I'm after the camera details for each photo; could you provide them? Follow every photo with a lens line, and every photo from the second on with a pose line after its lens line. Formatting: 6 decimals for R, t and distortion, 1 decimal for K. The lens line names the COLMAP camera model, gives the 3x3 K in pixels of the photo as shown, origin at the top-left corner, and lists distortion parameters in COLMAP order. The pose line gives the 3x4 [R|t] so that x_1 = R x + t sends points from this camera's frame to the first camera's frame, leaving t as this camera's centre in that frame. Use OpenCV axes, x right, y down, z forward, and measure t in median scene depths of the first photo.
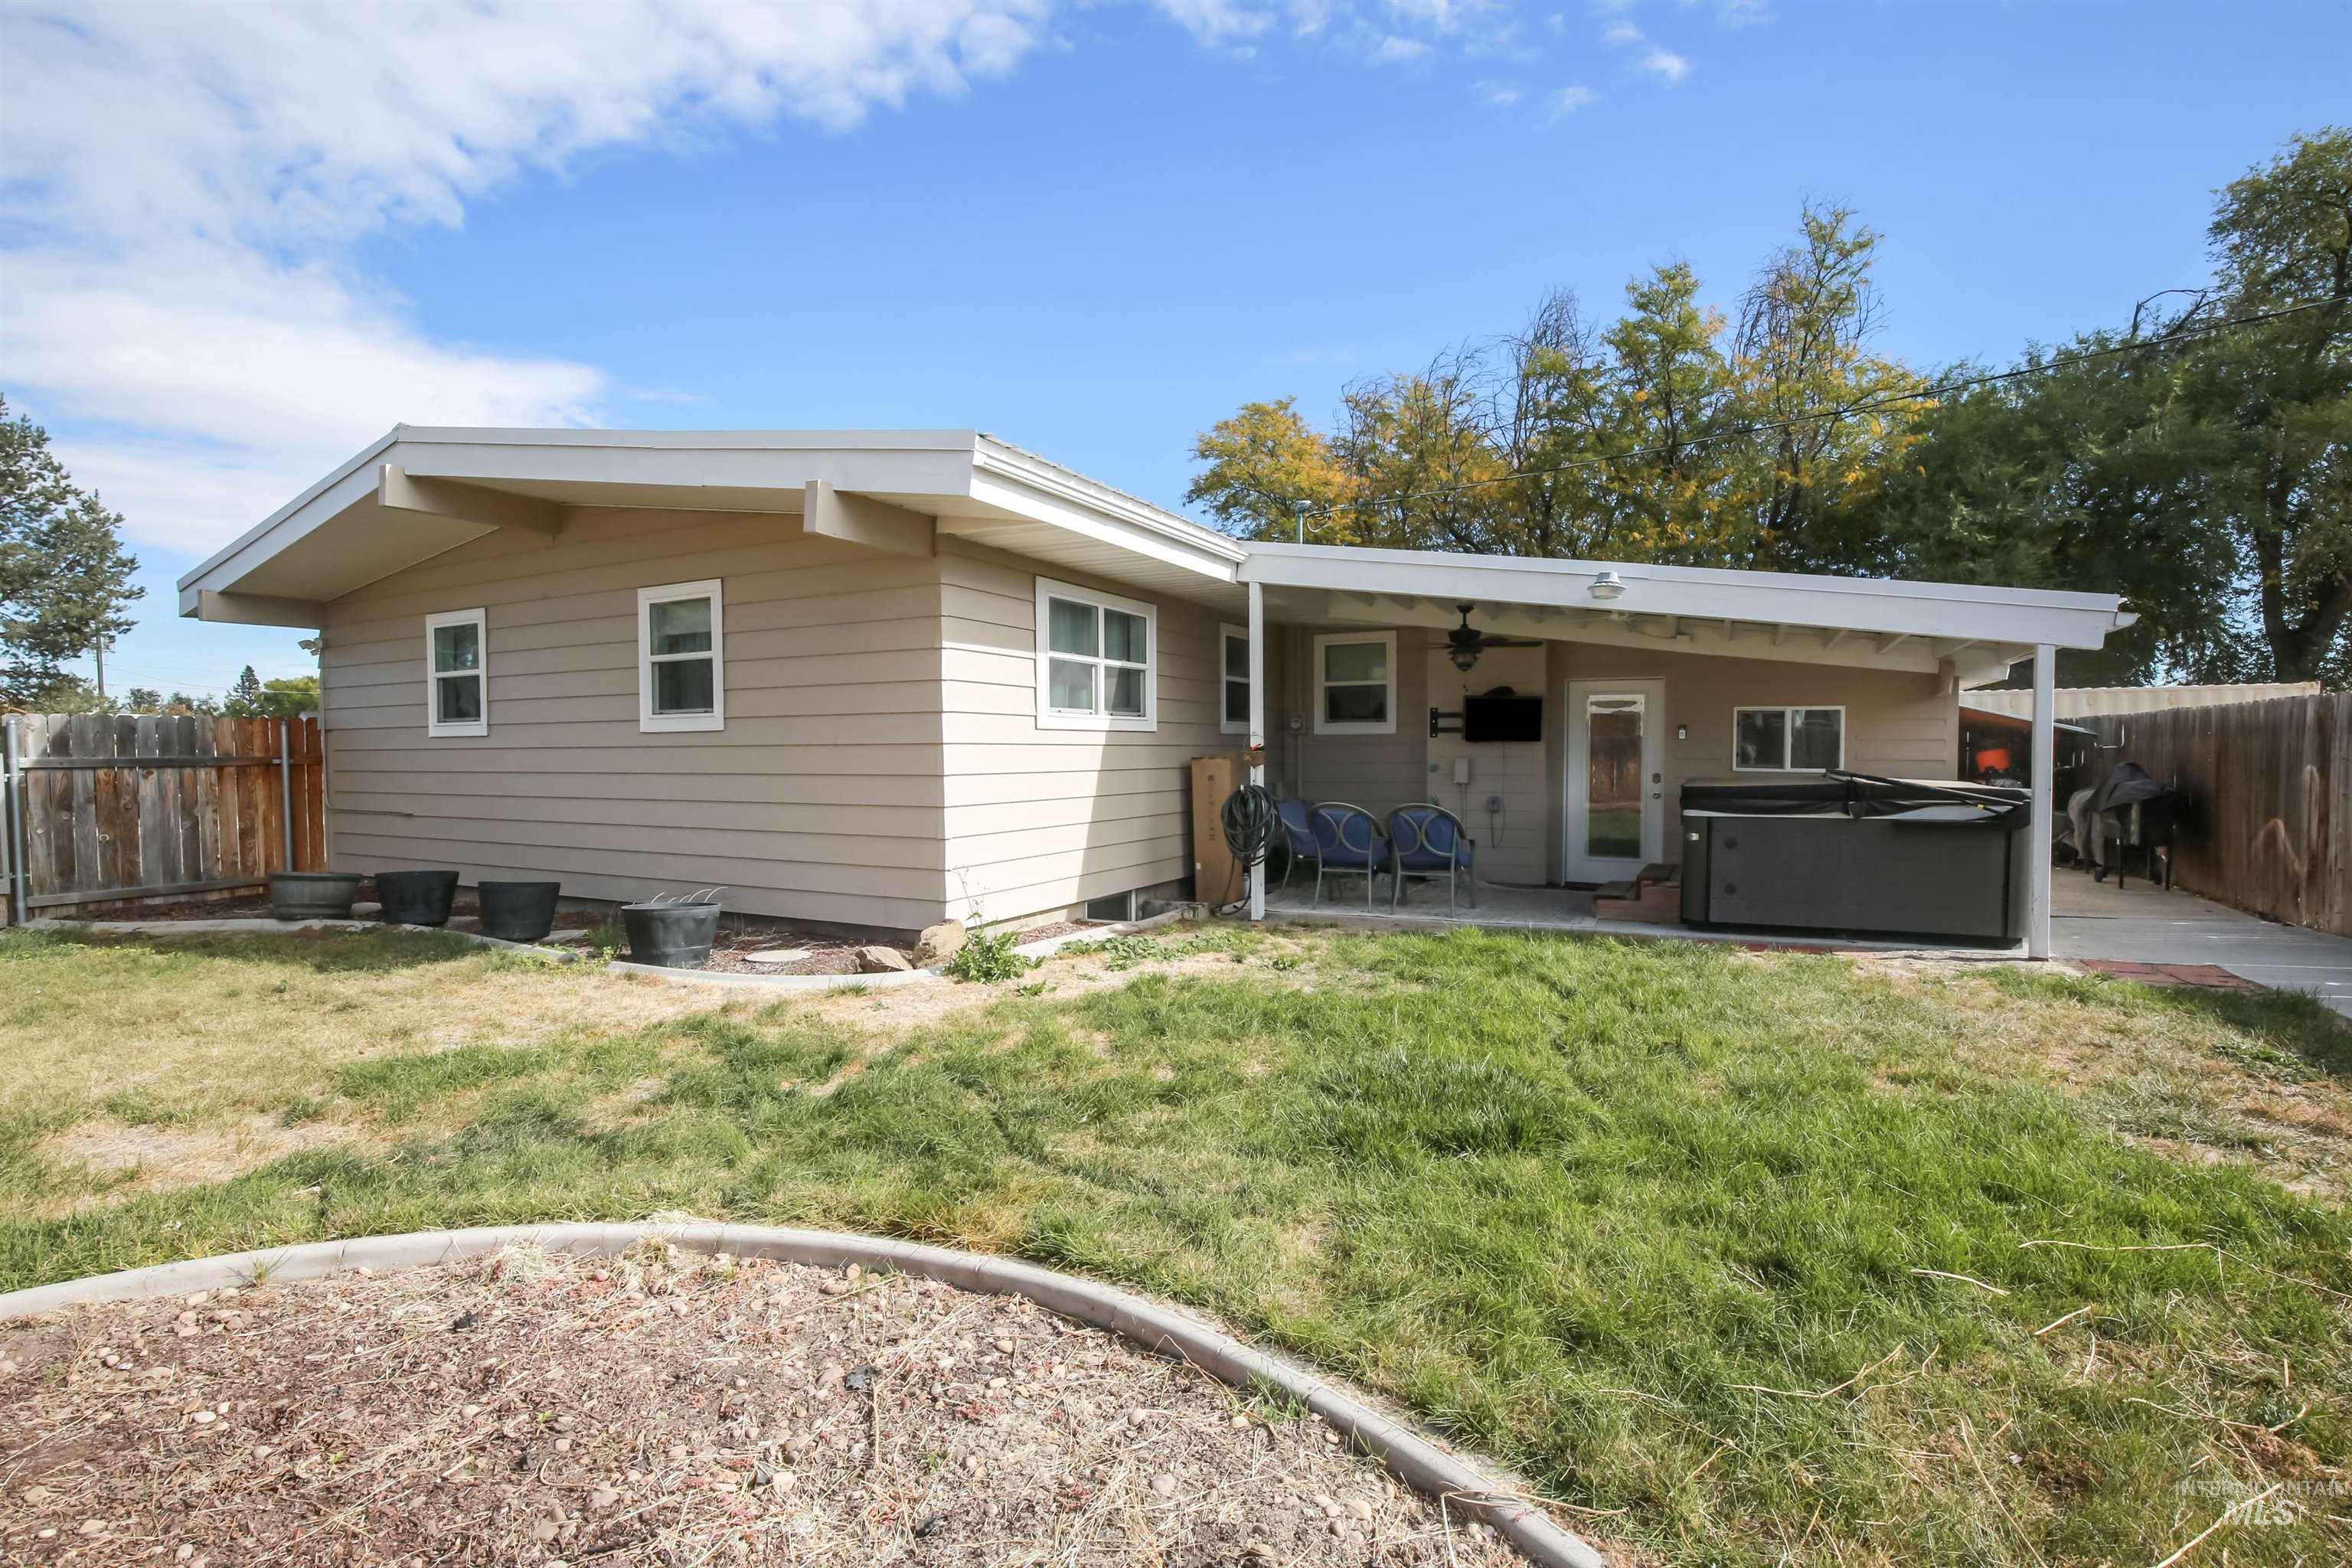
lens RADIAL K [[1091.0, 0, 1187.0], [0, 1091.0, 782.4], [0, 0, 1]] dist [-0.045180, 0.010519]
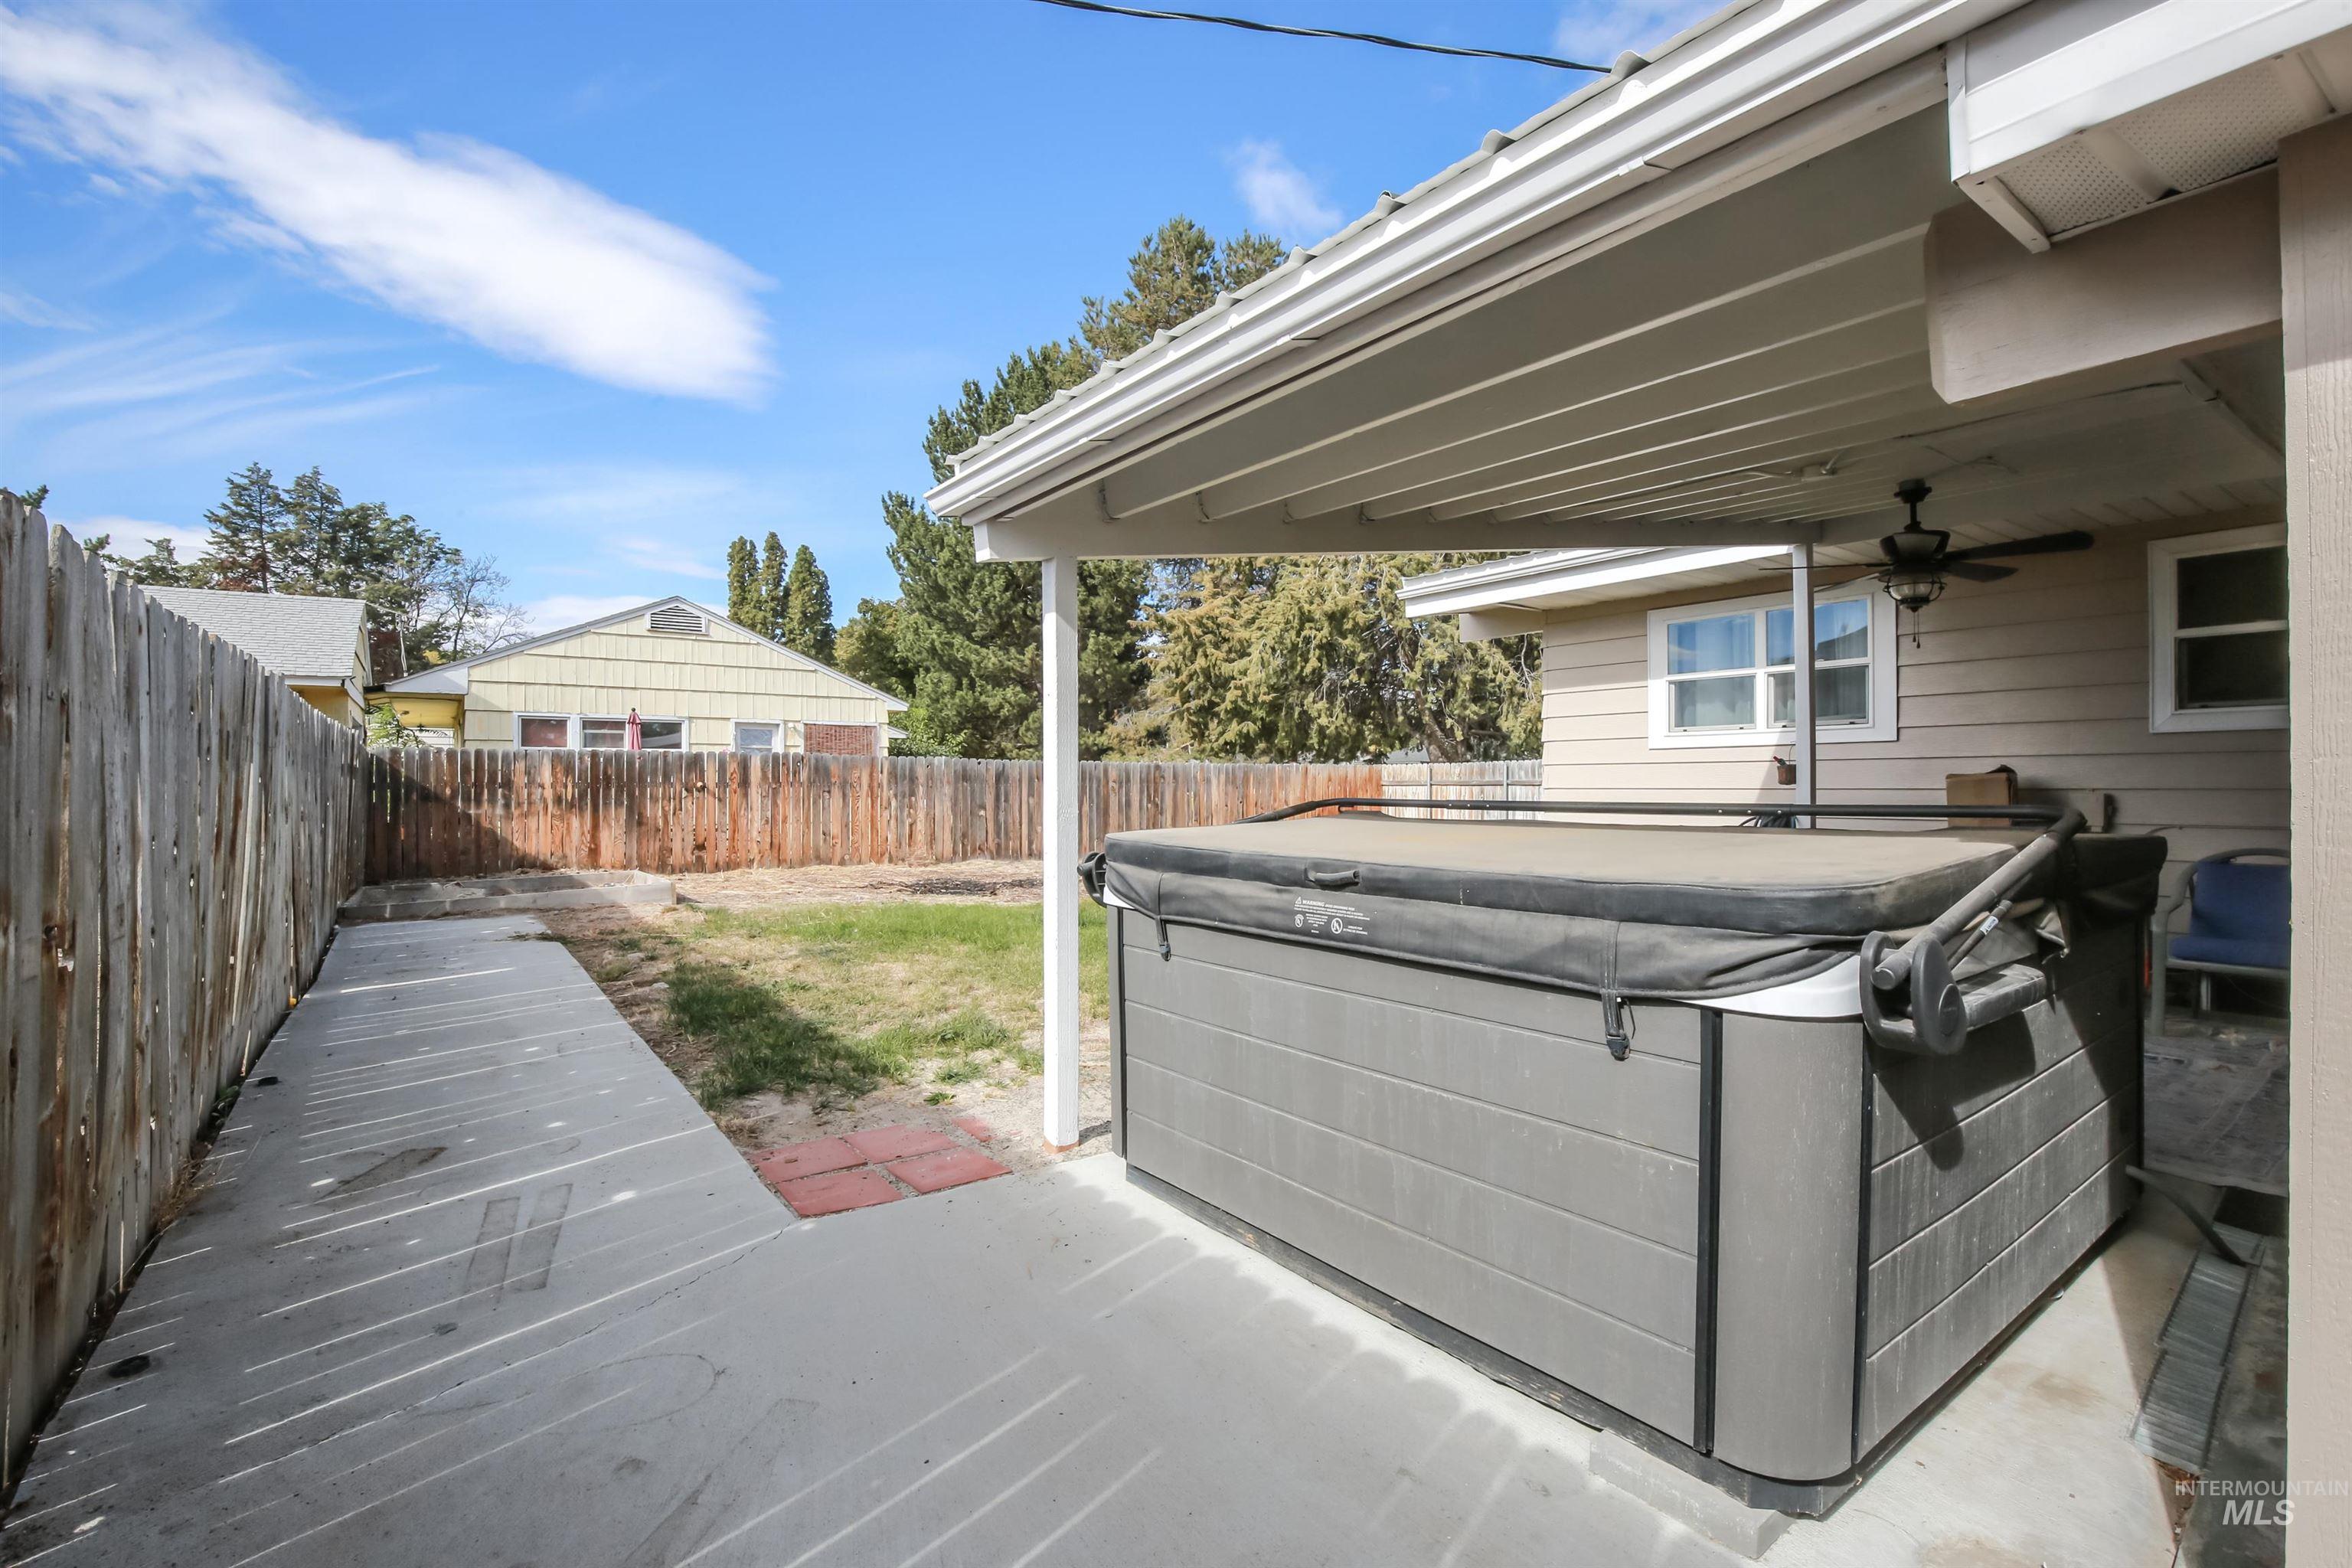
lens RADIAL K [[1091.0, 0, 1187.0], [0, 1091.0, 782.4], [0, 0, 1]] dist [-0.045180, 0.010519]
pose [[-0.466580, 0.002574, -0.884475, 0.844170], [-0.019363, 0.999726, 0.013123, -0.016027], [0.884267, 0.023249, -0.466402, 0.875660]]
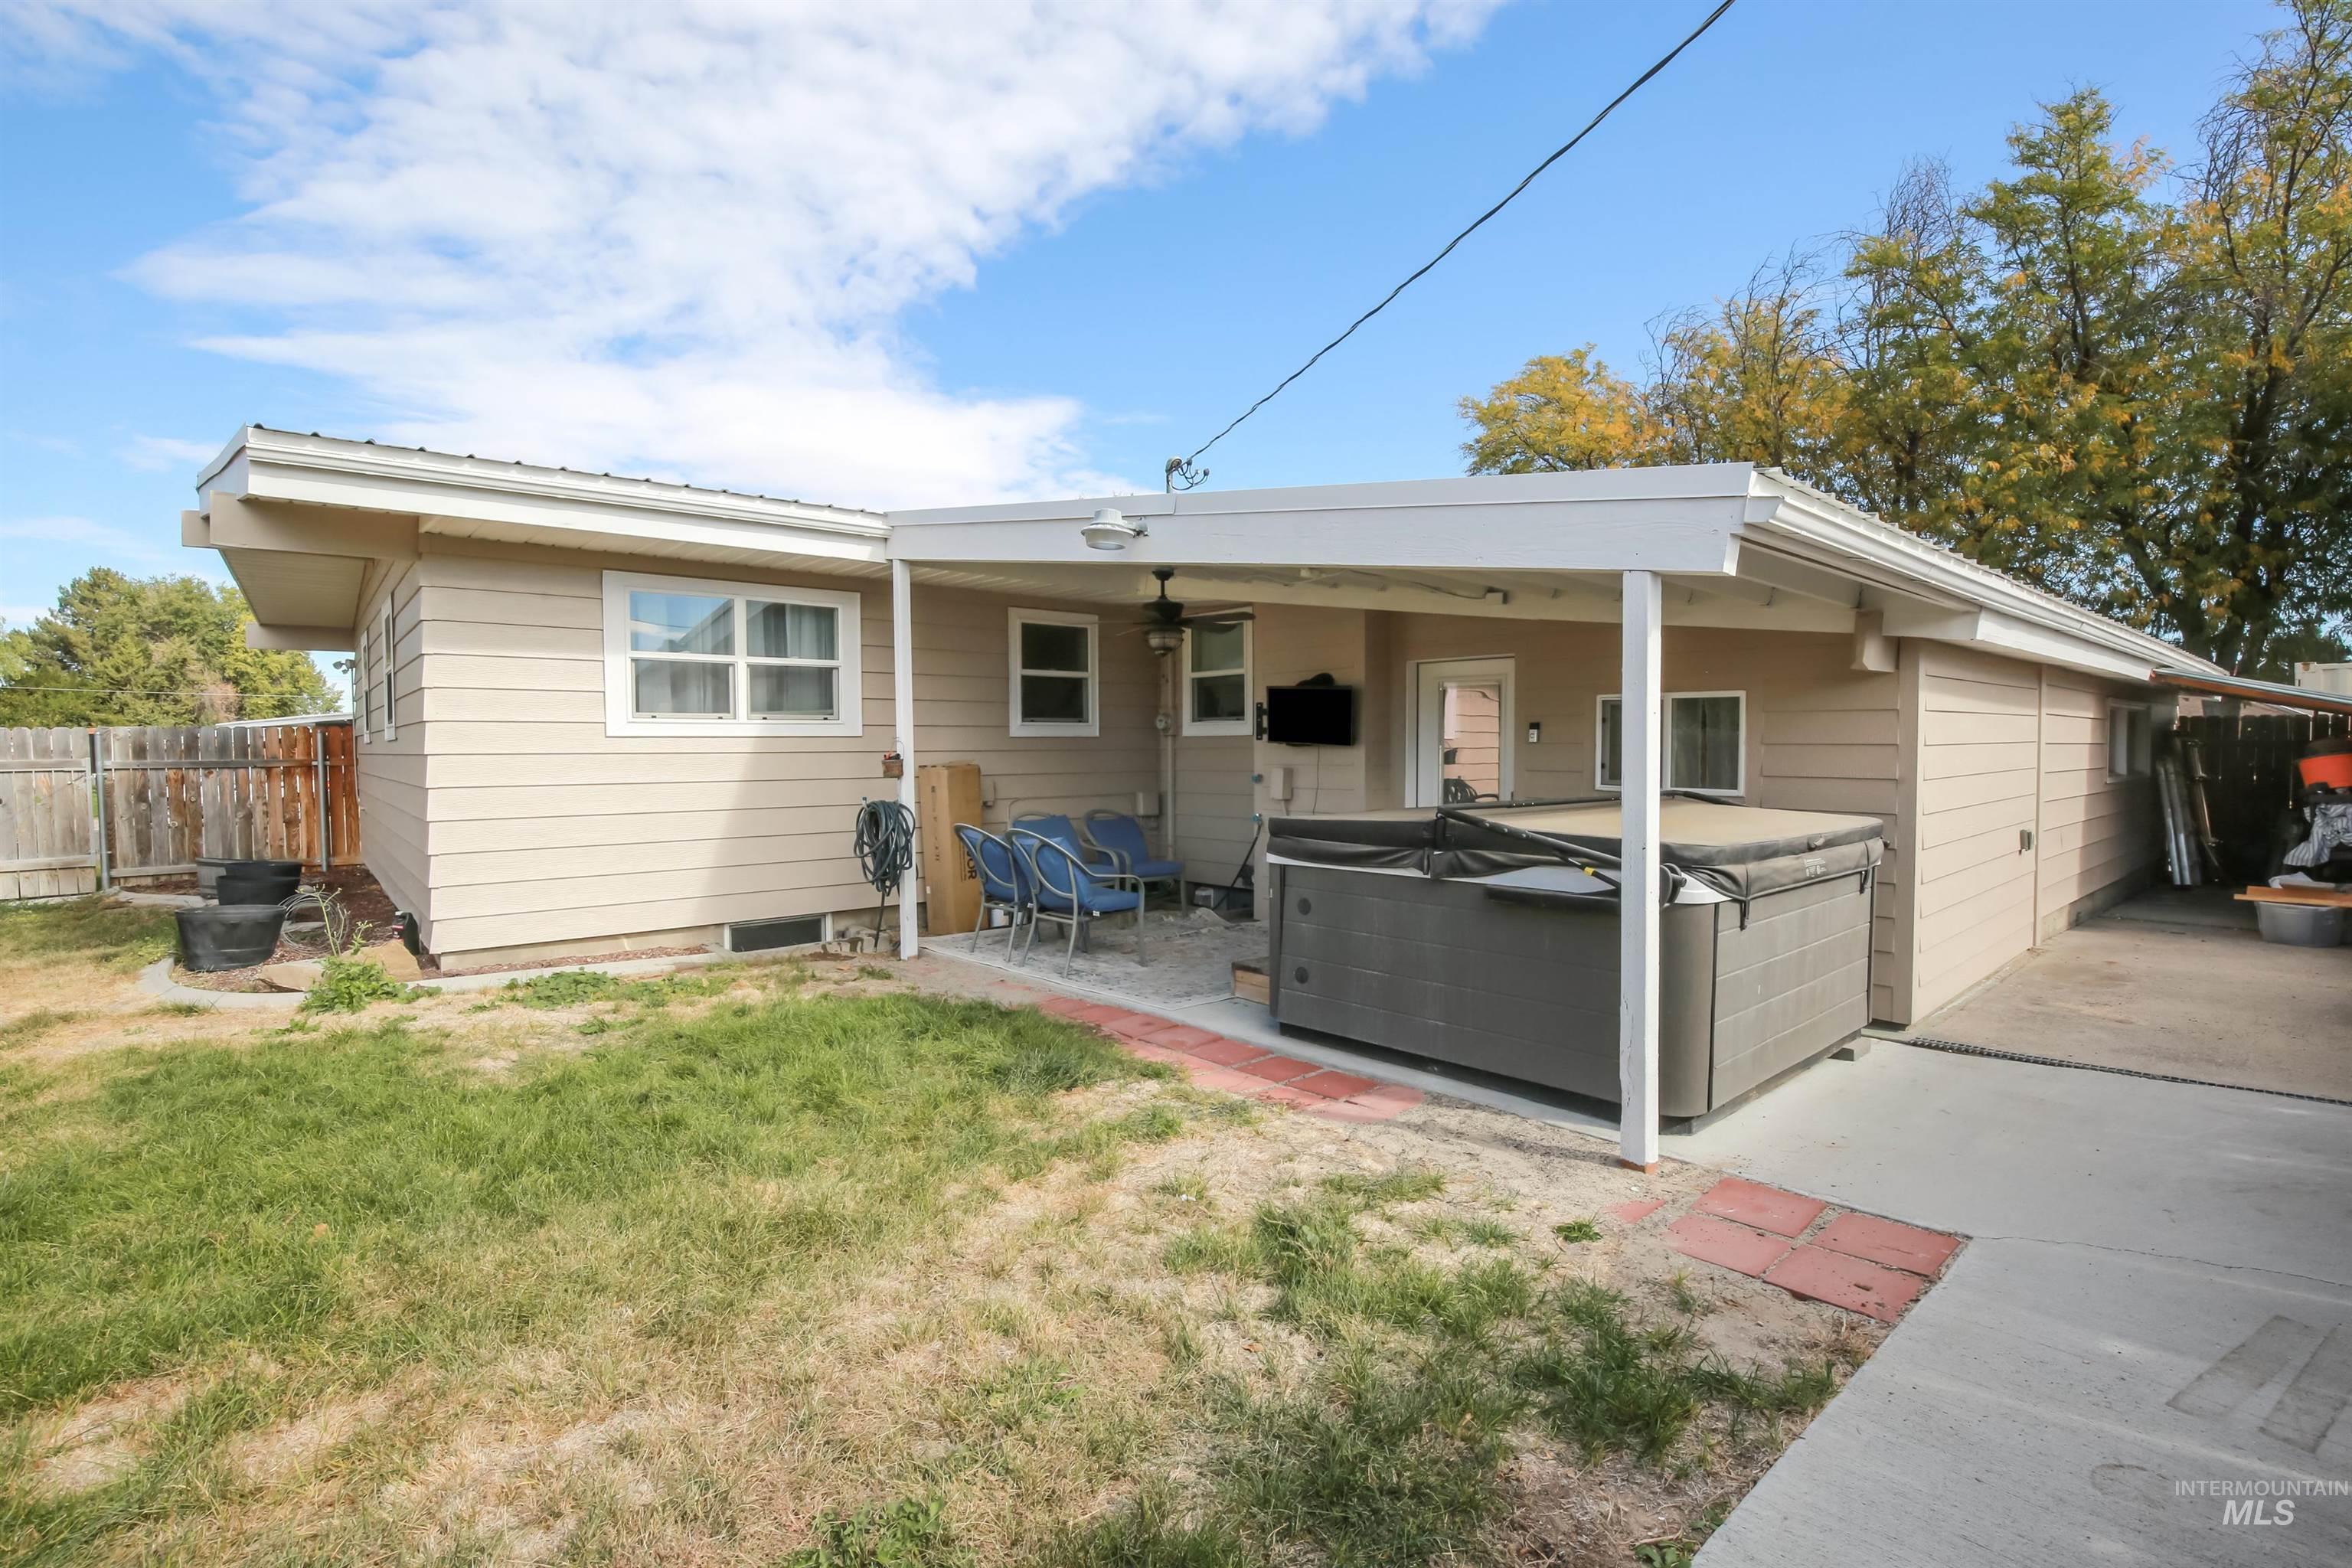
lens RADIAL K [[1091.0, 0, 1187.0], [0, 1091.0, 782.4], [0, 0, 1]] dist [-0.045180, 0.010519]
pose [[0.923862, 0.011834, -0.382543, 0.534281], [-0.009227, 0.999920, 0.008650, -0.018471], [0.382615, -0.004462, 0.923897, 0.274471]]
